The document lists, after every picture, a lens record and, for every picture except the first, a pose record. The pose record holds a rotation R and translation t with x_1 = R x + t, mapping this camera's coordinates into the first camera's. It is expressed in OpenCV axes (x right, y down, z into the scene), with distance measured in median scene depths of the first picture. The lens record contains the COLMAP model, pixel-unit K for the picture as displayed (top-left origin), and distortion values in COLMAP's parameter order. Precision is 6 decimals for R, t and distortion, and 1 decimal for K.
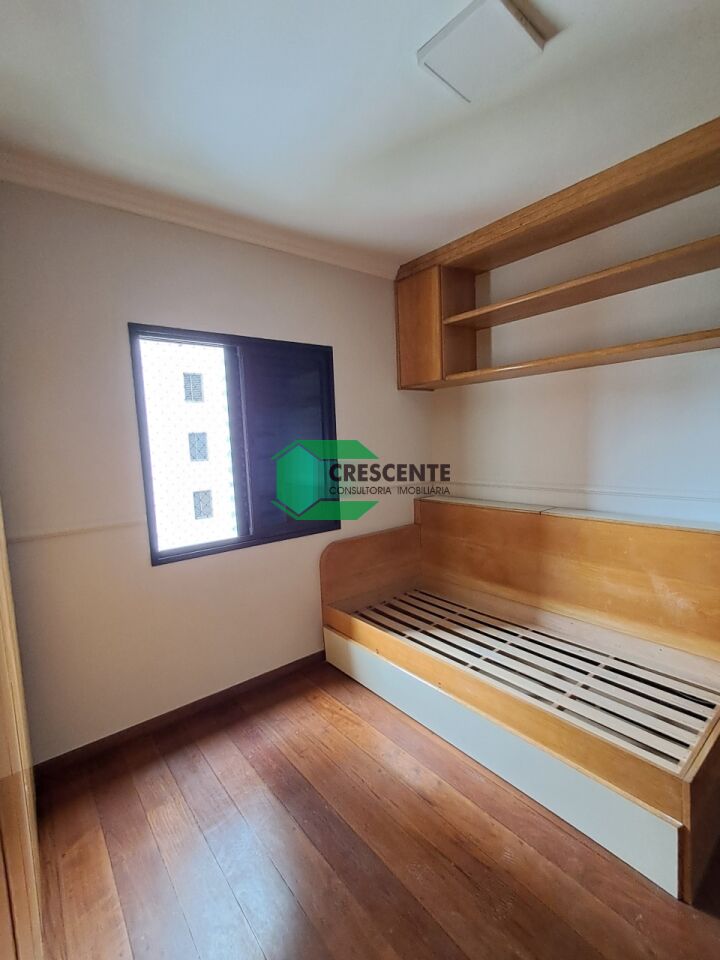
lens RADIAL K [[429.7, 0, 355.4], [0, 429.7, 483.7], [0, 0, 1]] dist [0.001030, 0.001372]
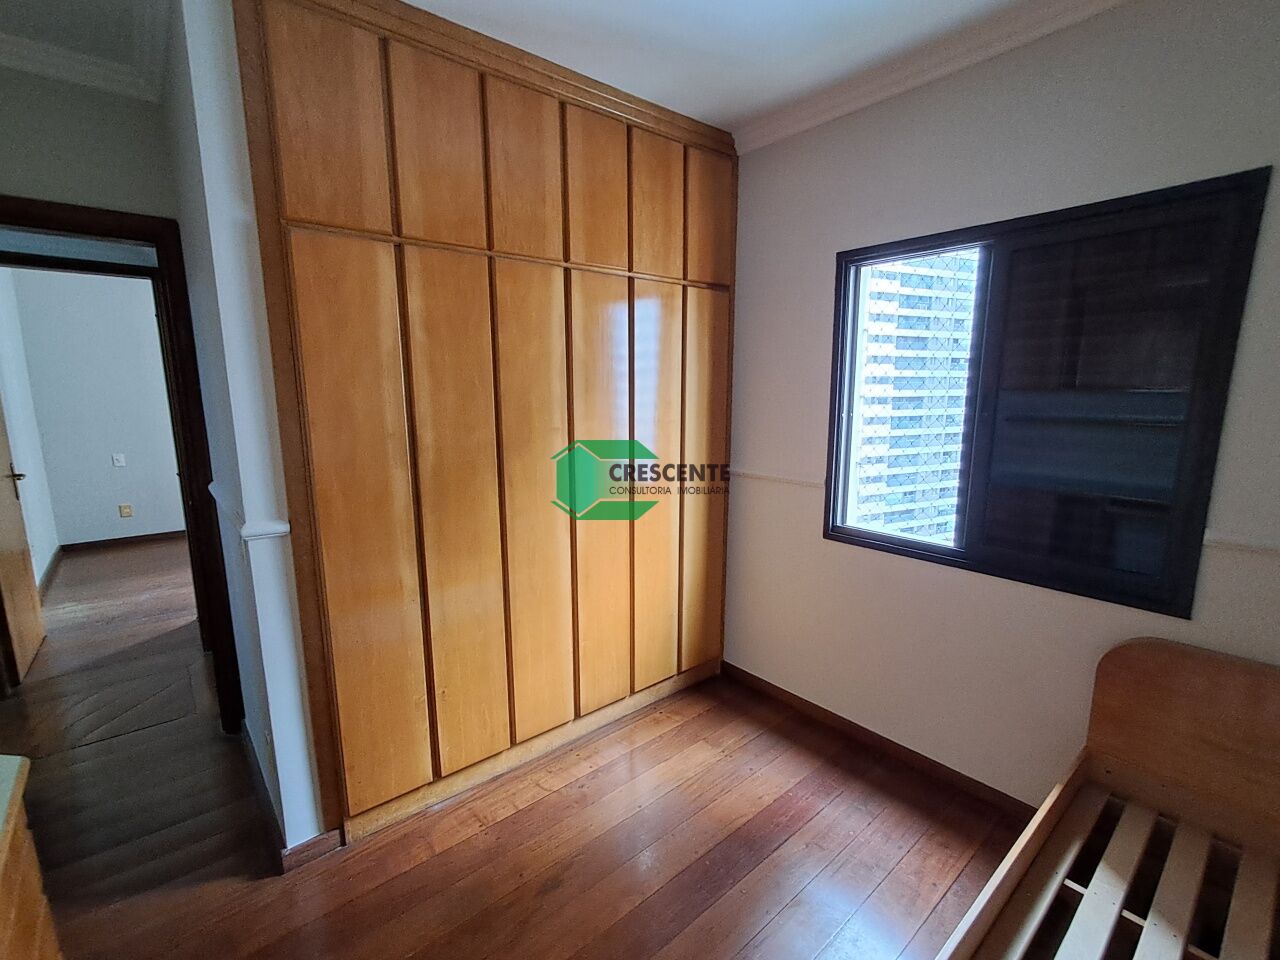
lens RADIAL K [[572.9, 0, 640.6], [0, 572.9, 476.6], [0, 0, 1]] dist [0.001030, 0.001372]
pose [[0.029700, 0.197160, -0.979921, 0.607159], [-0.091746, 0.976753, 0.193742, -0.117555], [0.995339, 0.084150, 0.047098, 0.544383]]
